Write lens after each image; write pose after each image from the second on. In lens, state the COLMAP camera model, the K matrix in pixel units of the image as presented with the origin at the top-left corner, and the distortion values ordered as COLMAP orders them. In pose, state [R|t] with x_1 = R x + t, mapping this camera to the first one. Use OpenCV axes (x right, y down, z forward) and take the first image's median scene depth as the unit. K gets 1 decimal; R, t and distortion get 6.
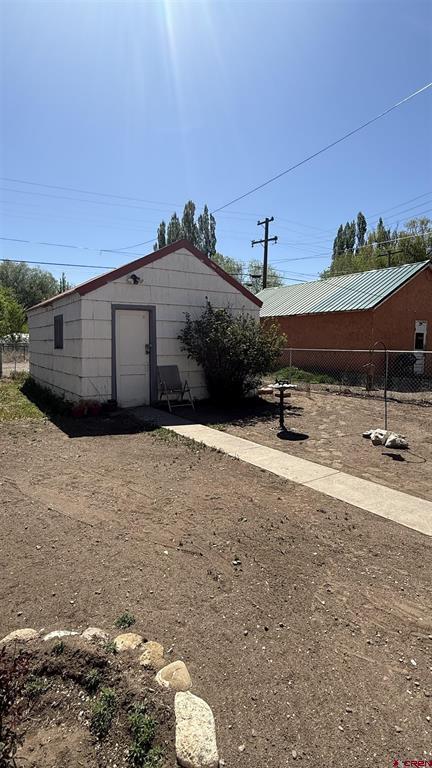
lens RADIAL K [[382.4, 0, 216.0], [0, 382.4, 384.0], [0, 0, 1]] dist [-0.000657, -0.001147]
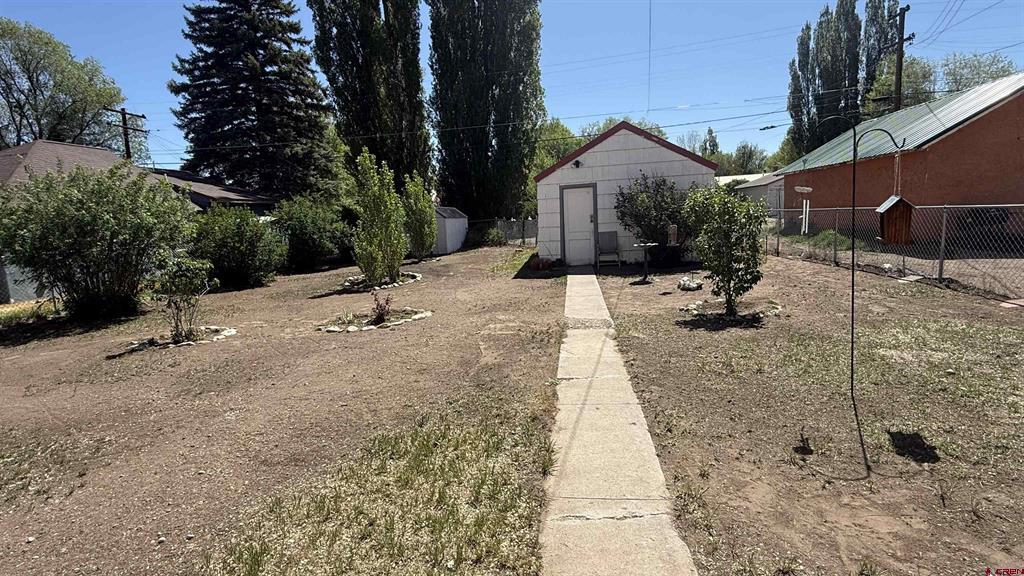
lens RADIAL K [[509.9, 0, 511.6], [0, 509.9, 291.0], [0, 0, 1]] dist [-0.000657, -0.001147]
pose [[0.752970, 0.048758, -0.656246, 0.708514], [-0.013705, 0.998197, 0.058439, 0.048439], [0.657912, -0.035009, 0.752281, -0.407719]]
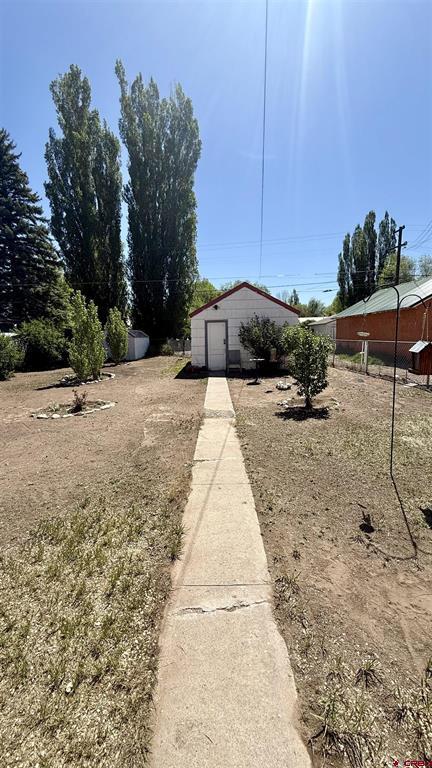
lens RADIAL K [[301.1, 0, 216.0], [0, 301.1, 384.0], [0, 0, 1]] dist [-0.002430, -0.000106]
pose [[0.826575, 0.066653, -0.558866, 0.664237], [-0.035662, 0.997170, 0.066182, 0.025795], [0.561696, -0.034774, 0.826613, -0.316765]]
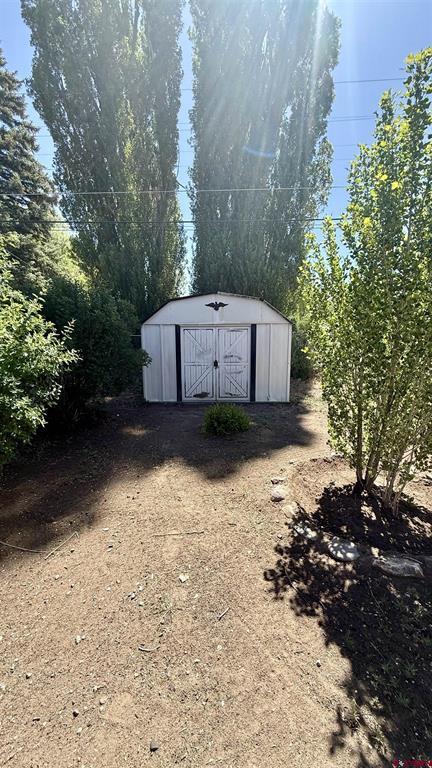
lens RADIAL K [[301.1, 0, 216.0], [0, 301.1, 384.0], [0, 0, 1]] dist [-0.002430, -0.000106]
pose [[0.827726, 0.080334, -0.555352, -0.968830], [-0.054829, 0.996542, 0.062434, -0.047609], [0.558448, -0.021229, 0.829268, 0.626644]]
